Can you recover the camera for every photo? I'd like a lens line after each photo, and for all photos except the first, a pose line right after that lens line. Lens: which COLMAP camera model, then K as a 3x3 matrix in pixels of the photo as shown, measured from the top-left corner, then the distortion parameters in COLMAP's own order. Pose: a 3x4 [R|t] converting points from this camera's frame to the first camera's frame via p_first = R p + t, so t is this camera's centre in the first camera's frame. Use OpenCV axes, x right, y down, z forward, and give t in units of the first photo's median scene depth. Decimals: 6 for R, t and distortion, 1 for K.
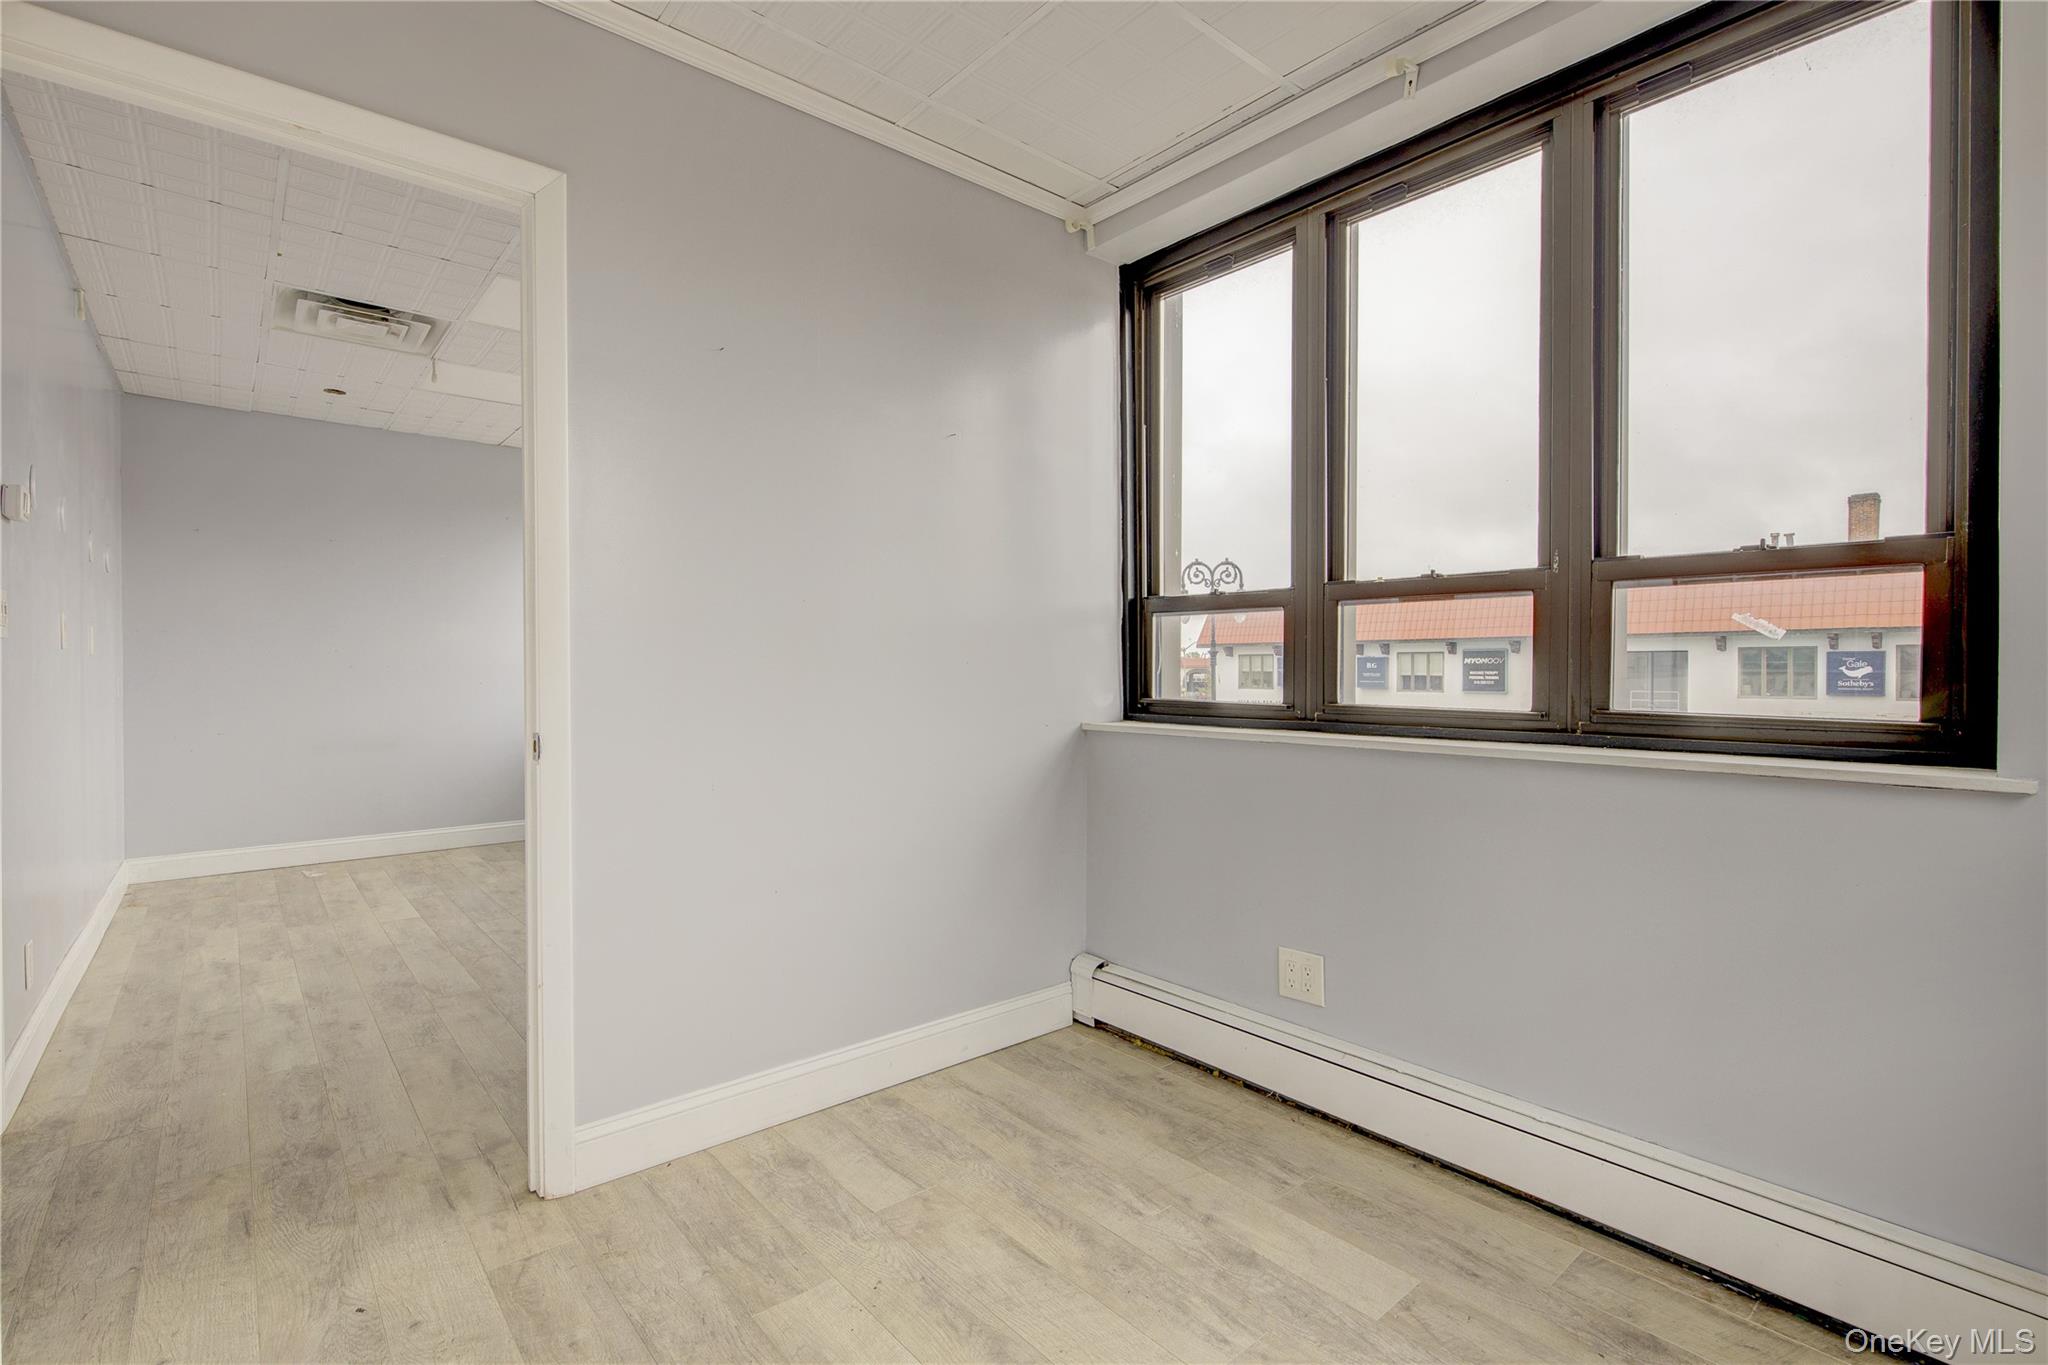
lens RADIAL K [[943.2, 0, 1009.5], [0, 943.2, 682.8], [0, 0, 1]] dist [0.002480, -0.001290]
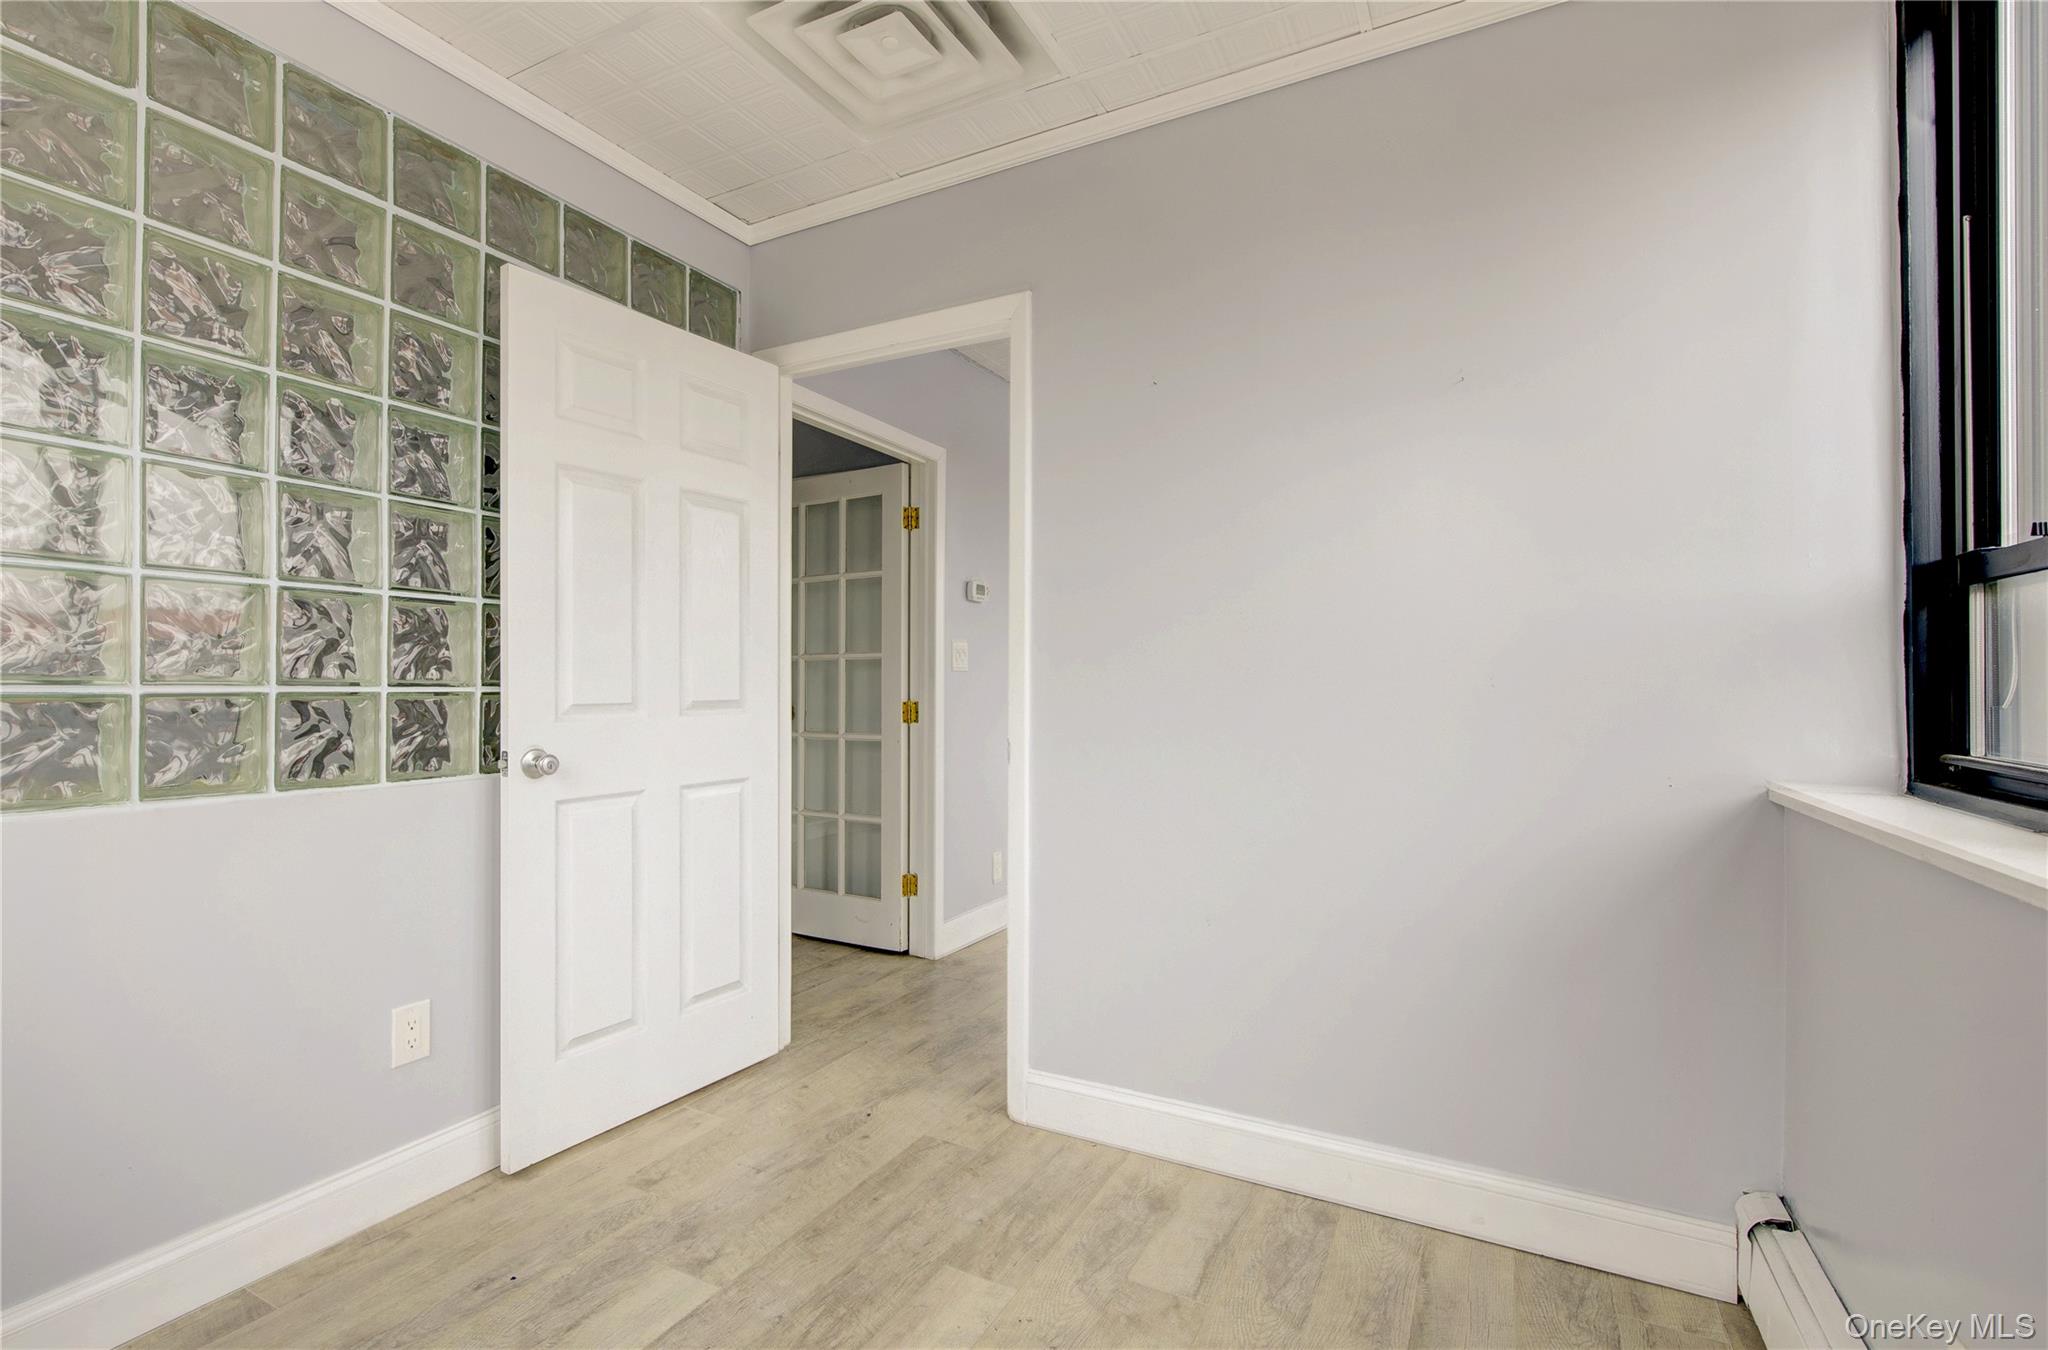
lens RADIAL K [[945.7, 0, 997.8], [0, 945.7, 668.7], [0, 0, 1]] dist [0.010375, -0.000028]
pose [[0.371367, -0.017890, -0.928314, 0.638013], [-0.024659, 0.999272, -0.029123, -0.001007], [0.928159, 0.033707, 0.370655, 0.491334]]
